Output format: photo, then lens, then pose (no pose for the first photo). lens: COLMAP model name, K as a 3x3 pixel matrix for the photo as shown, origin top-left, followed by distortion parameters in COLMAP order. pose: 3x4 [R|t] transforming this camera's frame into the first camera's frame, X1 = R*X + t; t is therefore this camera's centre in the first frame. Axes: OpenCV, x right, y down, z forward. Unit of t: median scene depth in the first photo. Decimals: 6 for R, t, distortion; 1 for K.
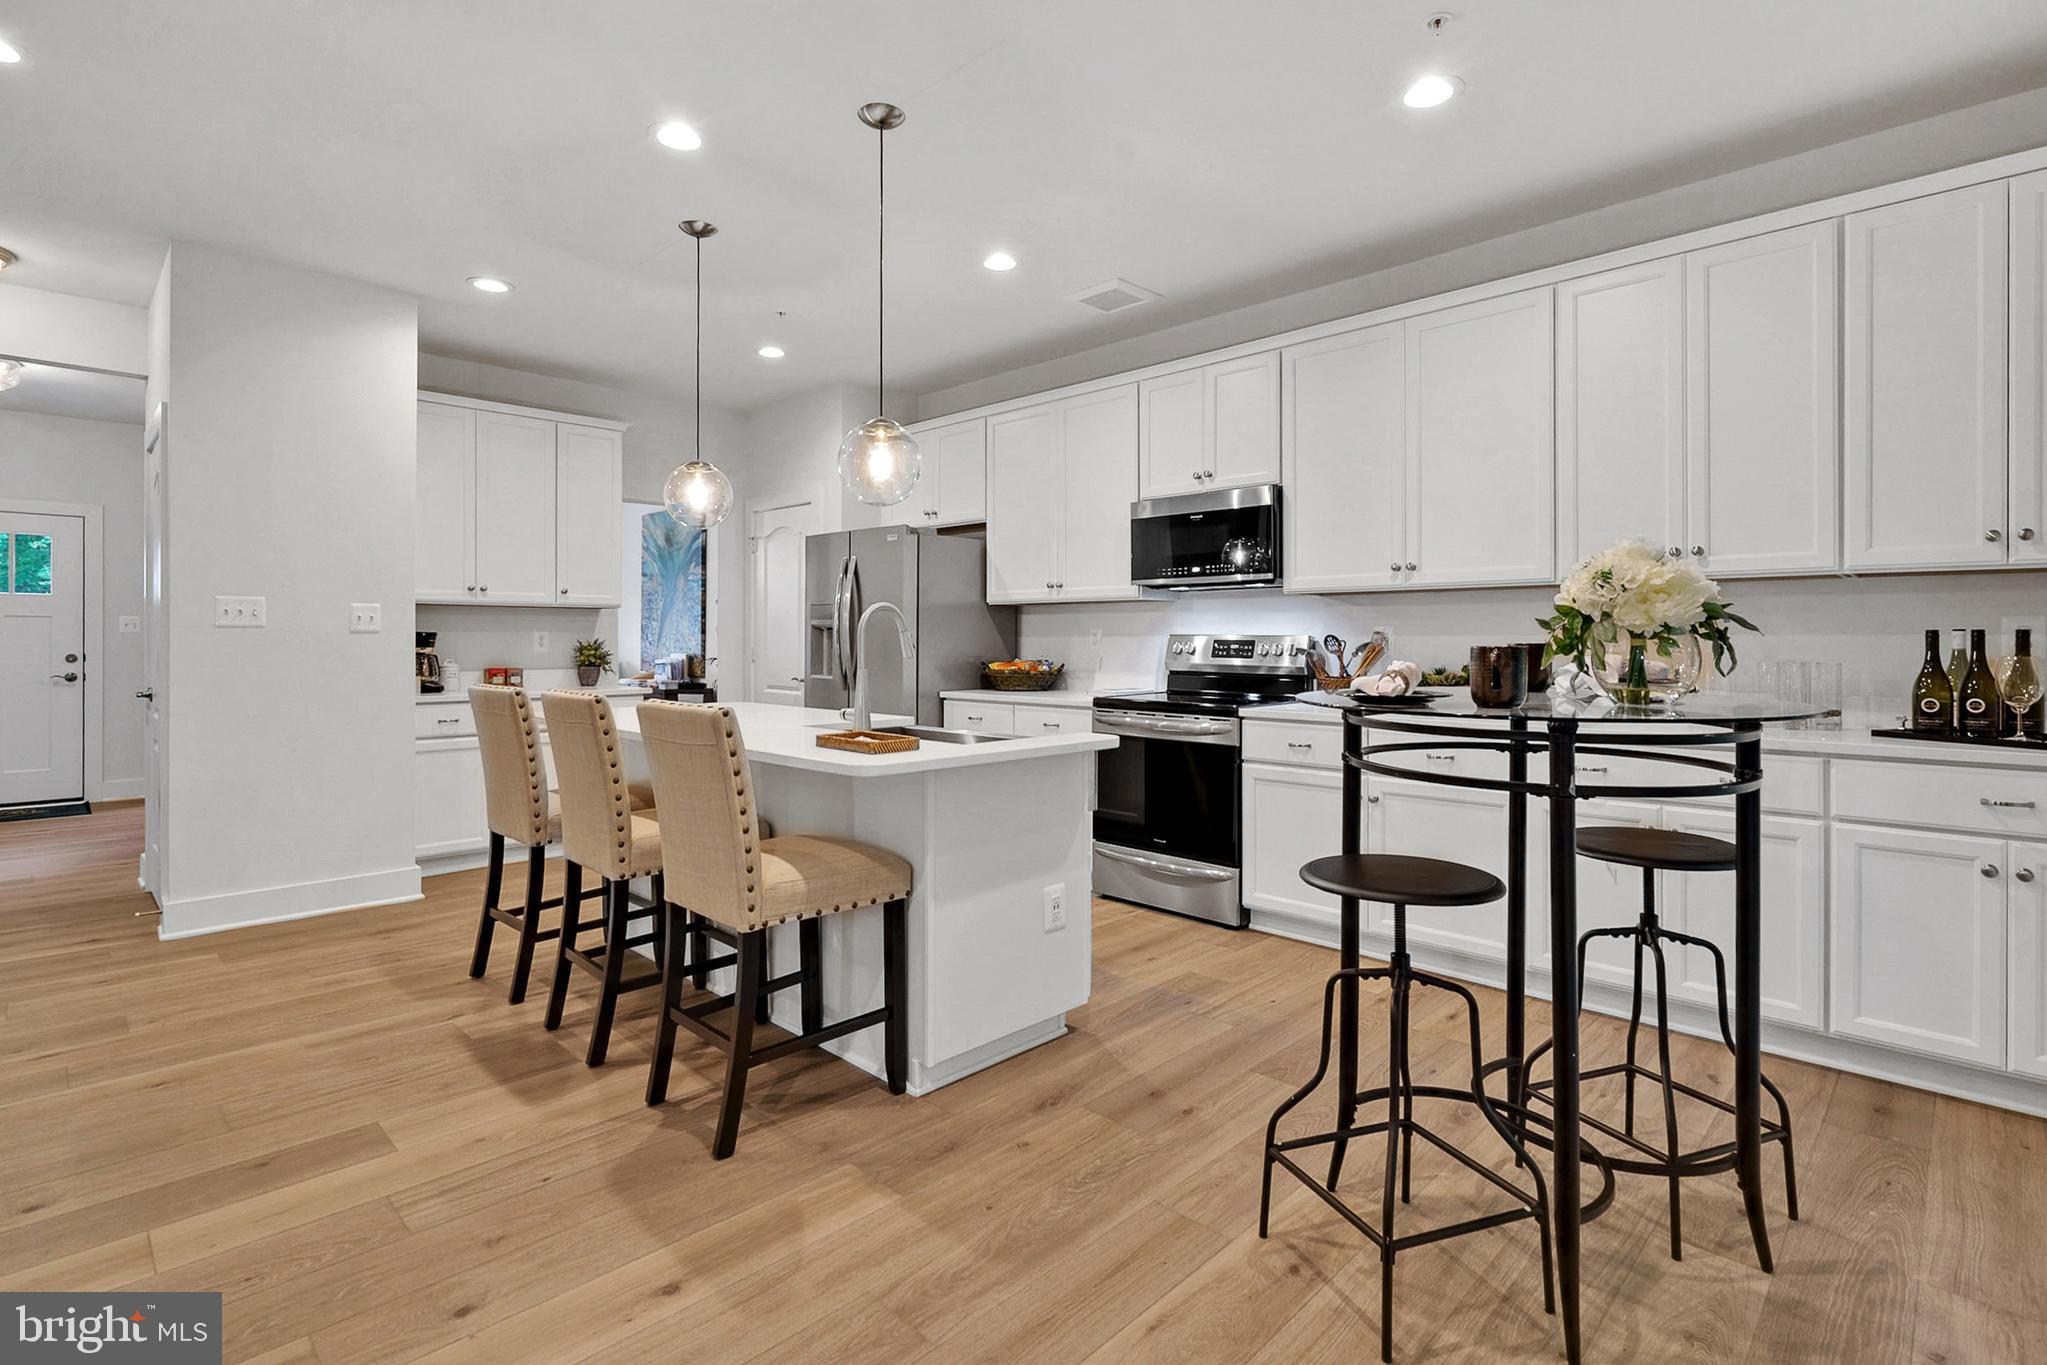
lens RADIAL K [[982.9, 0, 1028.4], [0, 982.9, 655.5], [0, 0, 1]] dist [-0.001176, -0.000213]
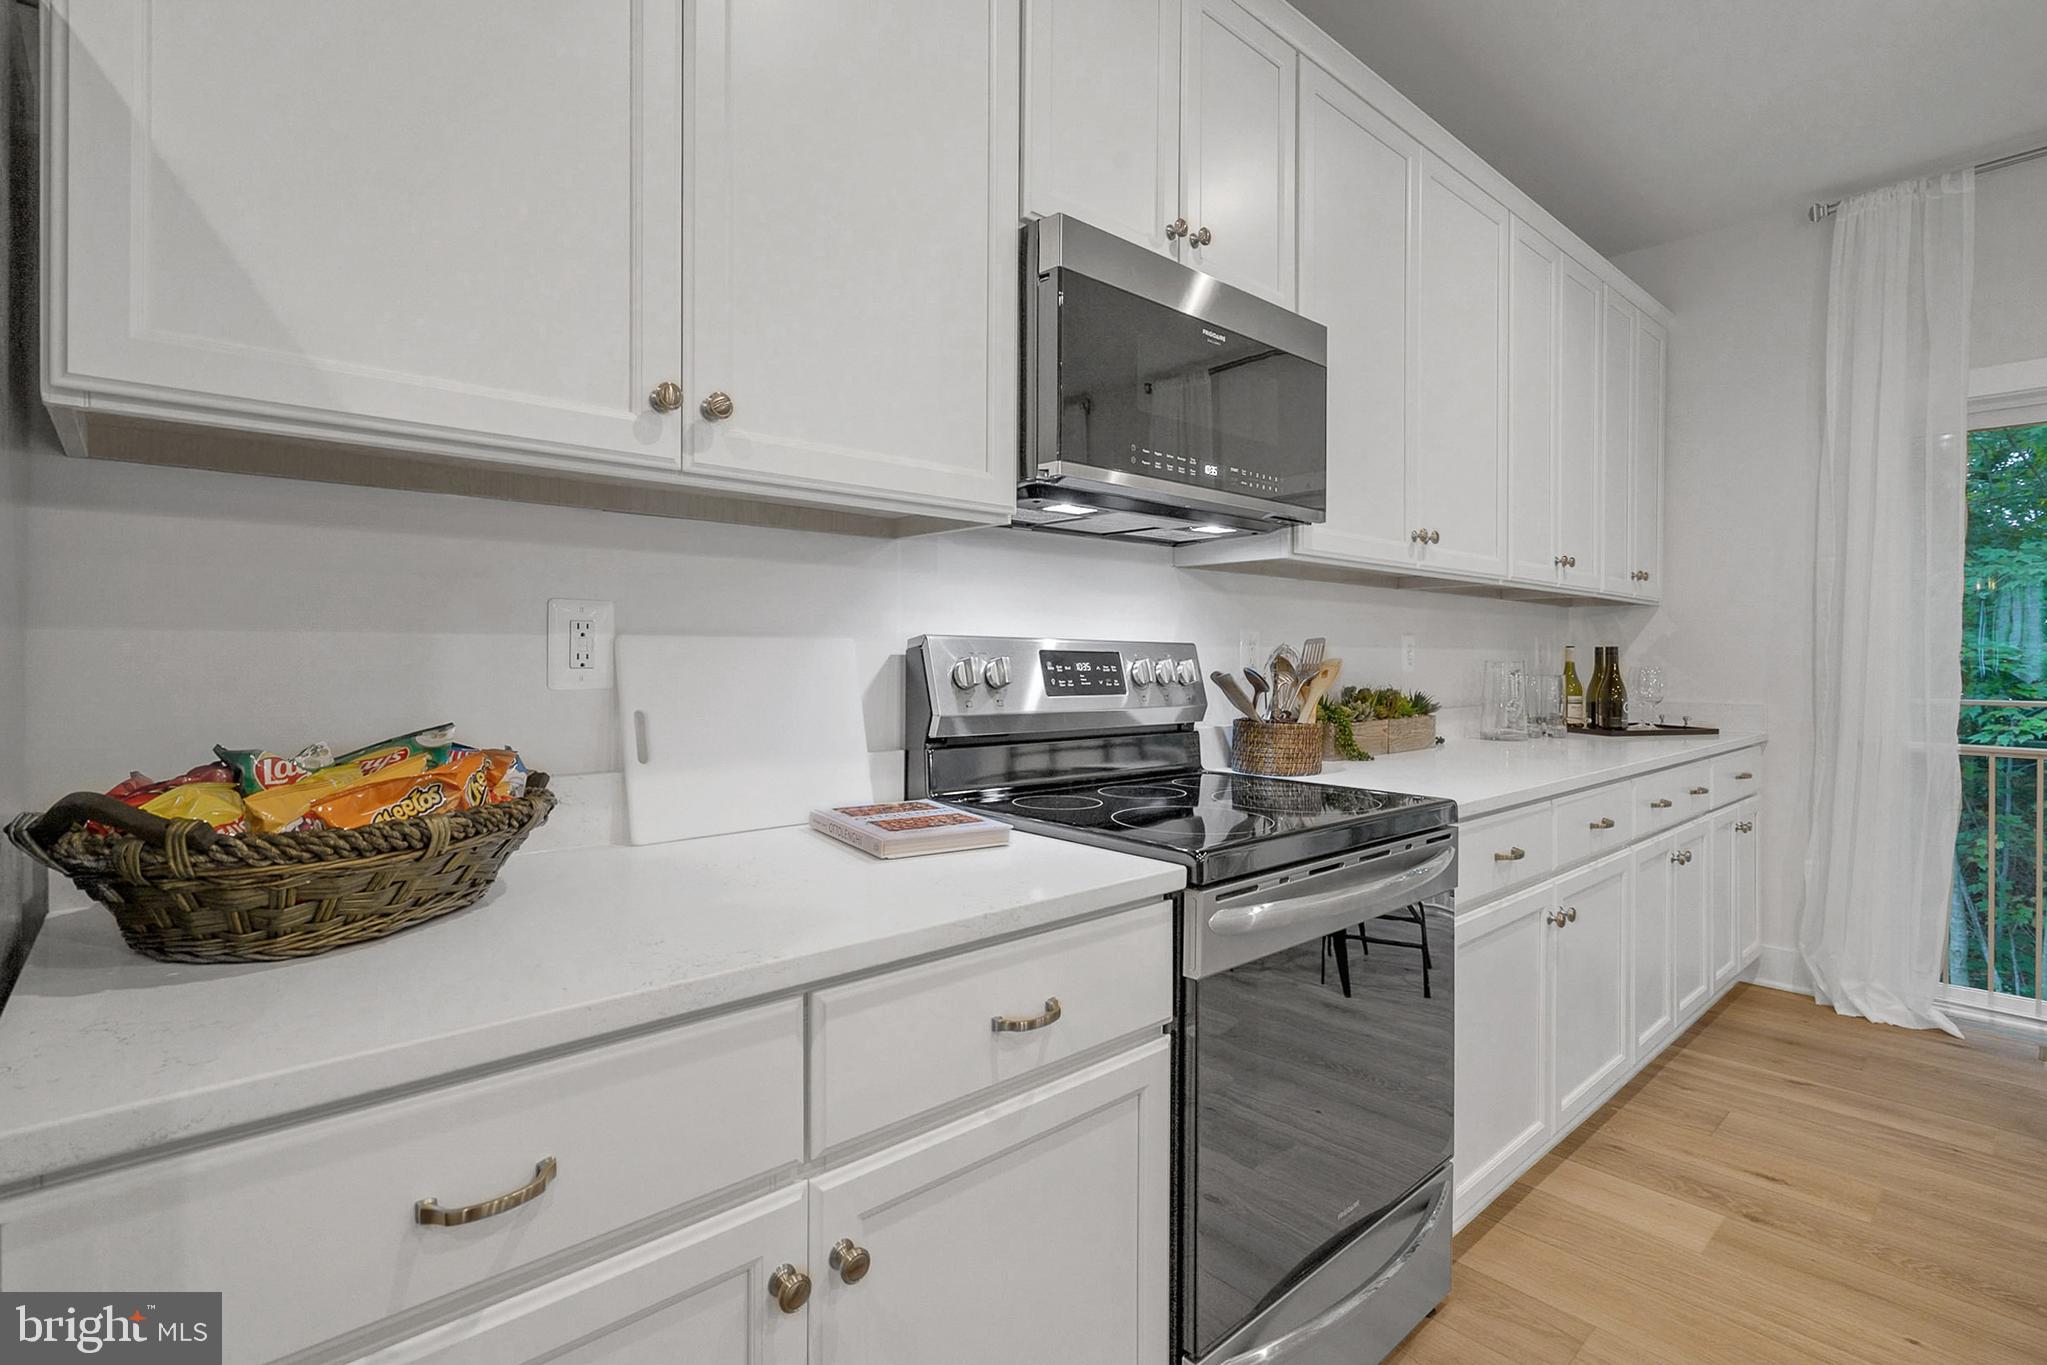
lens RADIAL K [[982.9, 0, 1028.4], [0, 982.9, 655.5], [0, 0, 1]] dist [-0.001176, -0.000213]
pose [[0.049314, -0.007078, 0.998758, -0.215553], [0.006119, 0.999958, 0.006785, -0.017329], [-0.998765, 0.005777, 0.049355, 1.034991]]
